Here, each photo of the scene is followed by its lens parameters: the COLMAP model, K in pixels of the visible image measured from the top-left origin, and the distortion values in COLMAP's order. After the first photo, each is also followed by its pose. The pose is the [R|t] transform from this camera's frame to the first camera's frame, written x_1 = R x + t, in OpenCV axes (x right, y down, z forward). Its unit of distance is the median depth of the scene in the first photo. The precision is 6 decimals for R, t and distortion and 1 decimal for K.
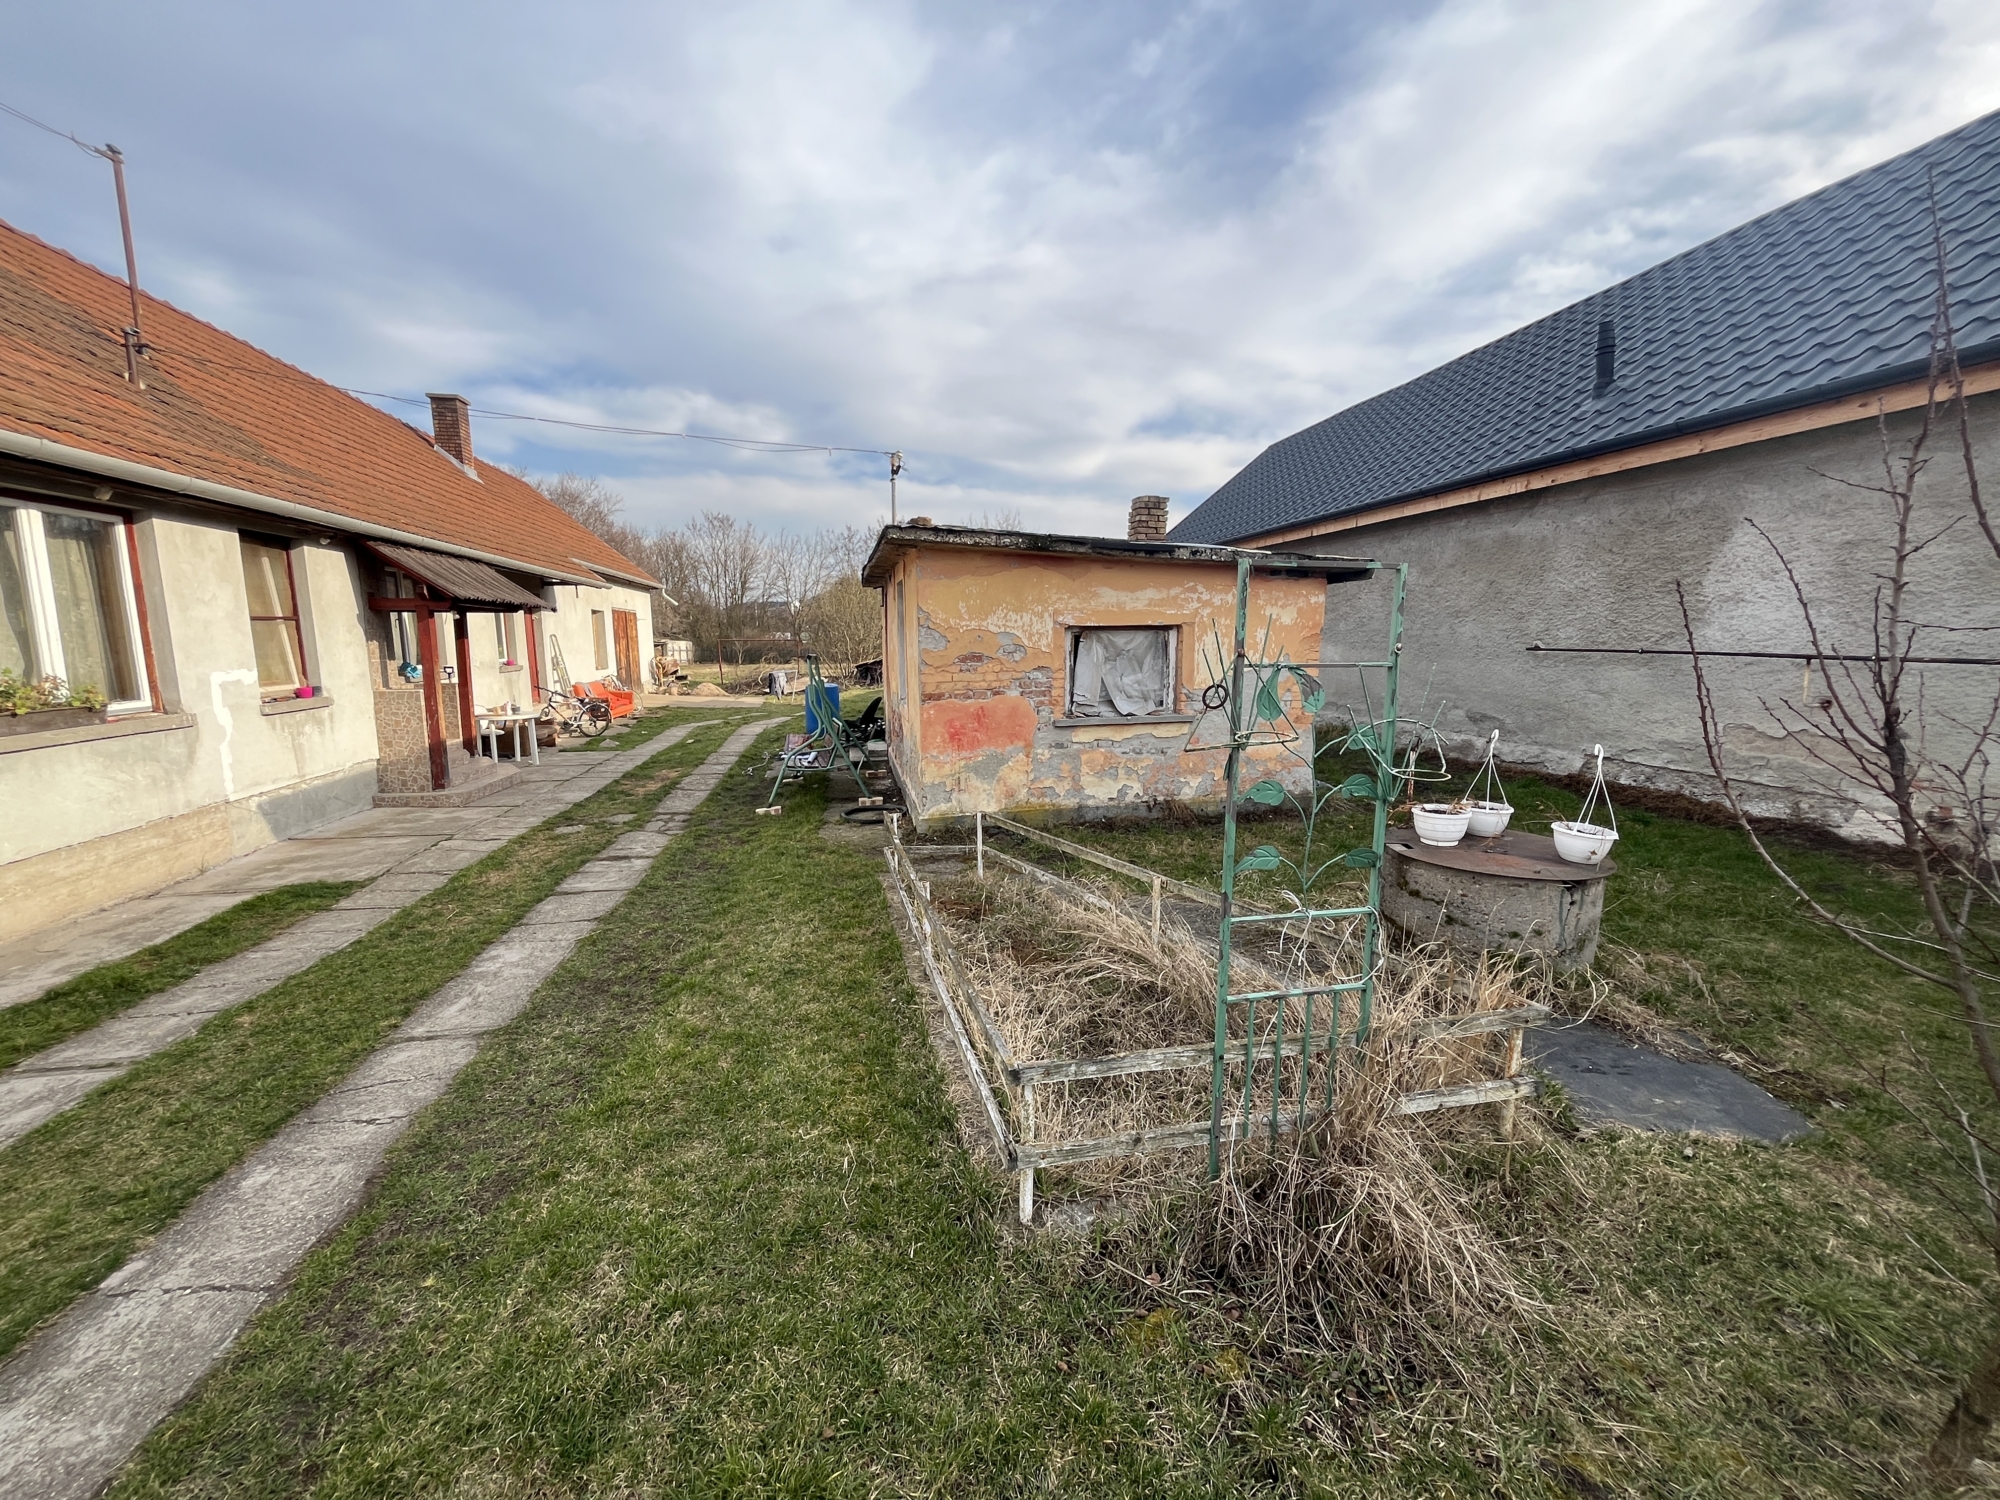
lens RADIAL K [[808.1, 0, 988.8], [0, 808.1, 755.6], [0, 0, 1]] dist [-0.002592, 0.000512]
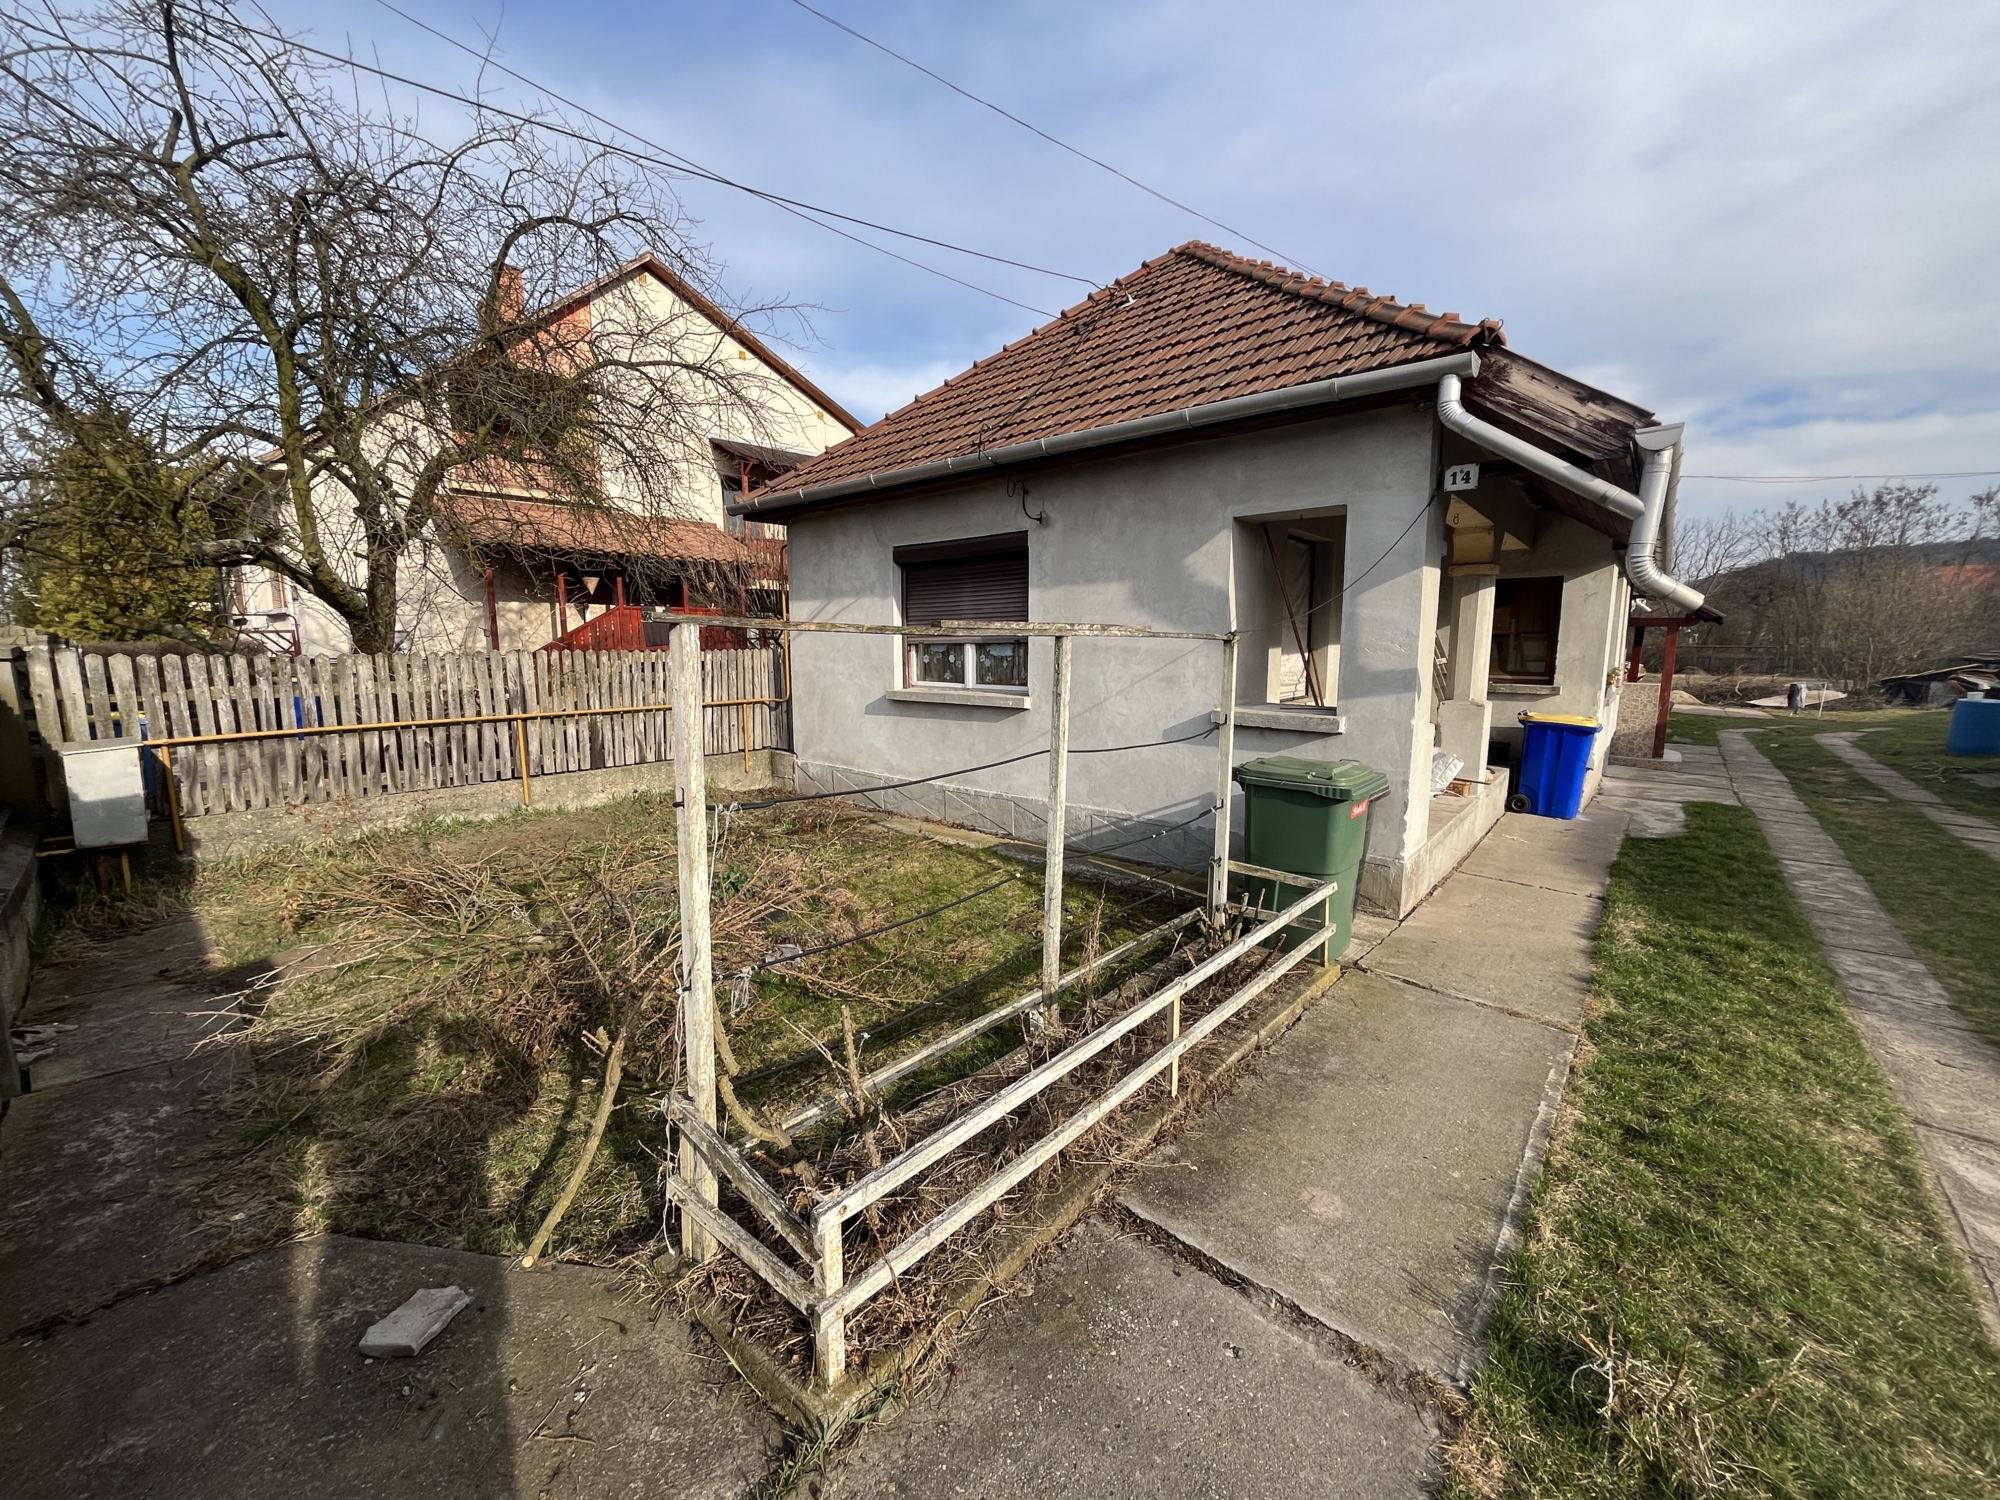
lens RADIAL K [[808.1, 0, 992.4], [0, 808.1, 752.5], [0, 0, 1]] dist [-0.002592, 0.000512]
pose [[0.636268, 0.115992, -0.762699, -0.361568], [-0.120090, 0.991473, 0.050601, 0.100701], [0.762064, 0.059397, 0.644771, -0.742554]]
